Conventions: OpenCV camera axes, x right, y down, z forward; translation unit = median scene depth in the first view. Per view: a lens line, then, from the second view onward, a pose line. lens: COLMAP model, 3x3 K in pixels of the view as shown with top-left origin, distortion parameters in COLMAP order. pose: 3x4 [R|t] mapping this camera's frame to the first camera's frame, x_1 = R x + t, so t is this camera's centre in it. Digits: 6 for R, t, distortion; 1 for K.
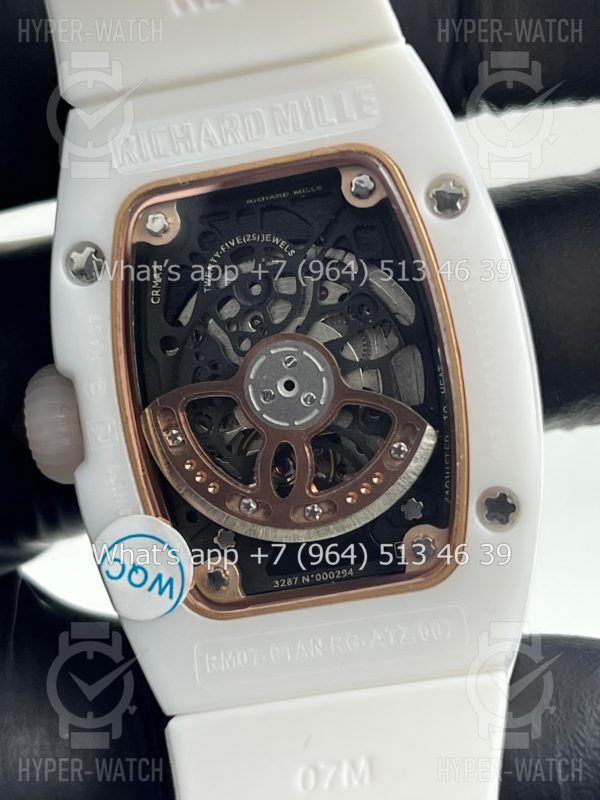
lens RADIAL K [[1805.3, 0, 300.0], [0, 1805.3, 400.0], [0, 0, 1]] dist [0.270037, 0.261313]
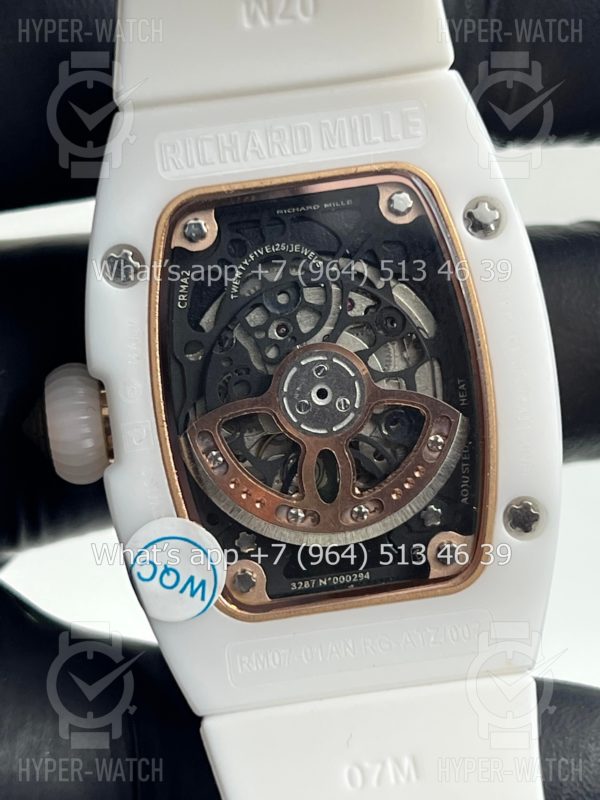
lens RADIAL K [[1805.3, 0, 300.0], [0, 1805.3, 400.0], [0, 0, 1]] dist [0.270037, 0.261313]
pose [[0.976384, 0.028744, 0.214123, -0.237688], [-0.030356, 0.999530, 0.004247, -0.008457], [-0.213901, -0.010647, 0.976797, 0.000143]]
